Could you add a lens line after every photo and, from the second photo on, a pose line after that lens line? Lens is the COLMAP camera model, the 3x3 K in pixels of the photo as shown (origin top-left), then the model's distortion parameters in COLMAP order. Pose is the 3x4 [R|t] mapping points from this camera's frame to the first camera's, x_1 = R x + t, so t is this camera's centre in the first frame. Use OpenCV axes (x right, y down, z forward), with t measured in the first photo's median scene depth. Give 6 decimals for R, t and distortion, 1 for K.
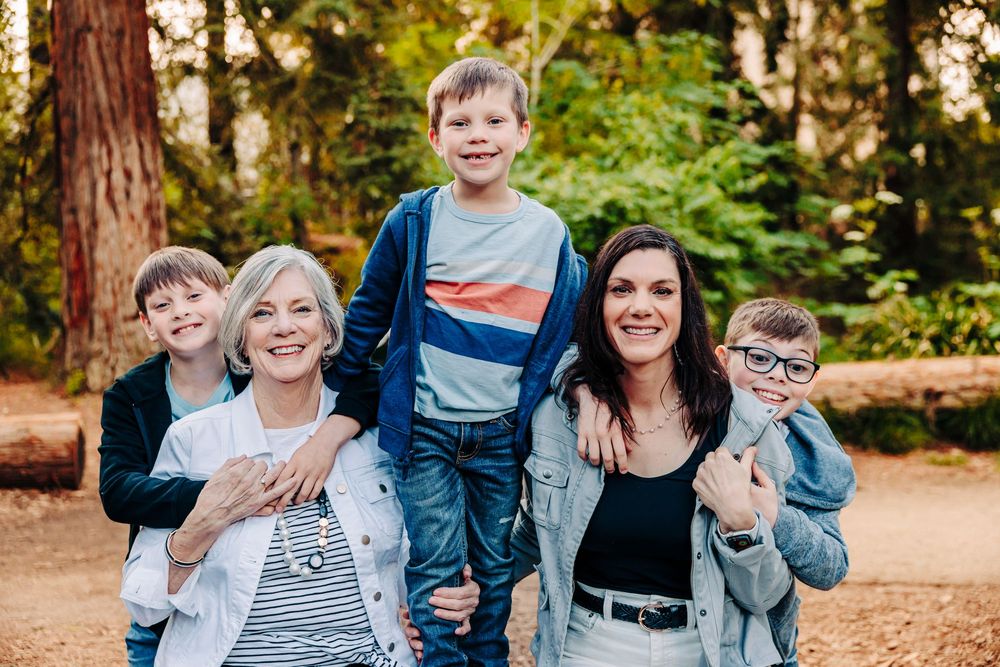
lens RADIAL K [[1153.2, 0, 500.0], [0, 1153.2, 333.5], [0, 0, 1]] dist [0.017741, 0.029455]
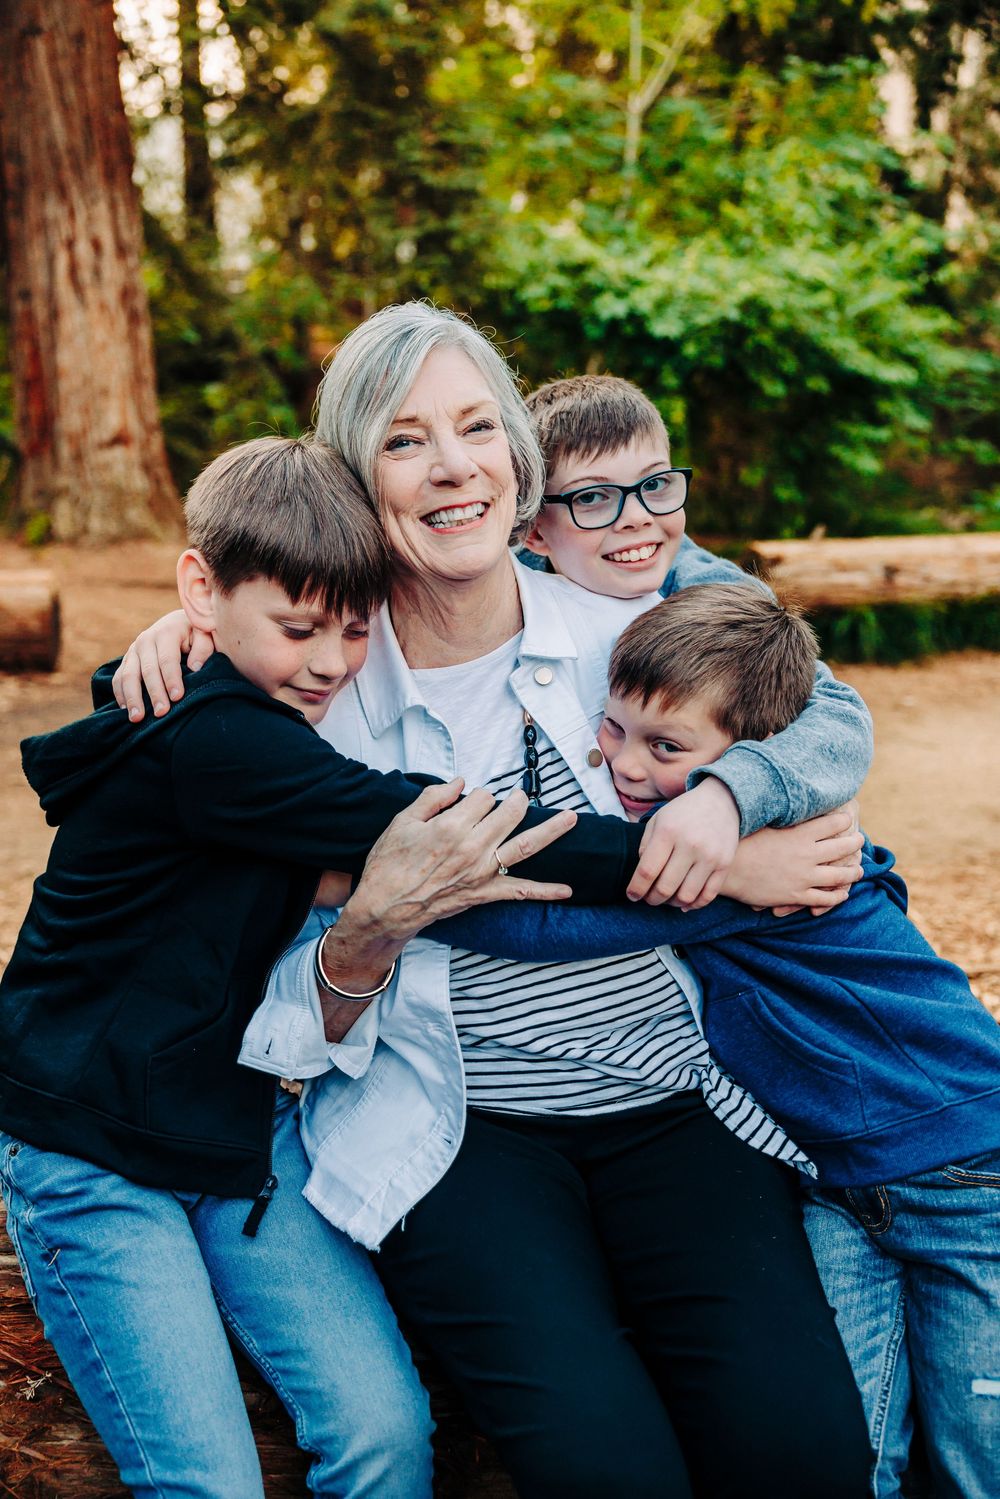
lens RADIAL K [[1393.4, 0, 500.0], [0, 1393.4, 749.5], [0, 0, 1]] dist [0.013735, 0.002389]
pose [[0.999338, 0.029046, -0.021884, -0.034319], [-0.024320, 0.981154, 0.191690, 0.000906], [0.027040, -0.191031, 0.981211, 0.066717]]
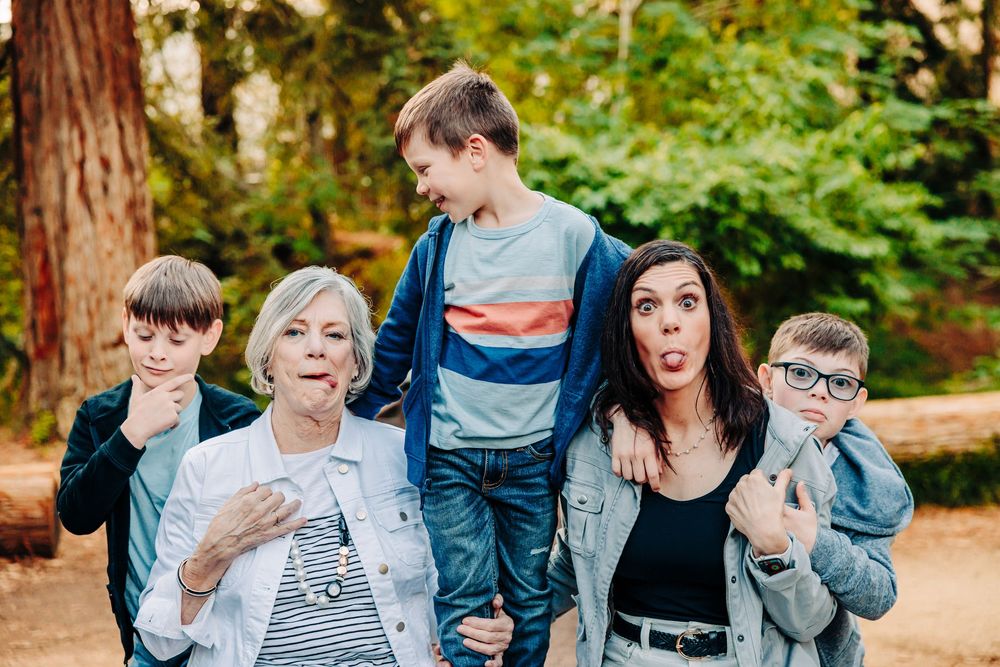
lens RADIAL K [[1564.4, 0, 512.7], [0, 1564.4, 346.5], [0, 0, 1]] dist [0.016946, 0.056957]
pose [[0.998571, -0.014636, -0.051392, 0.009502], [0.014189, 0.999858, -0.009051, 0.000938], [0.051517, 0.008309, 0.998638, -0.053871]]
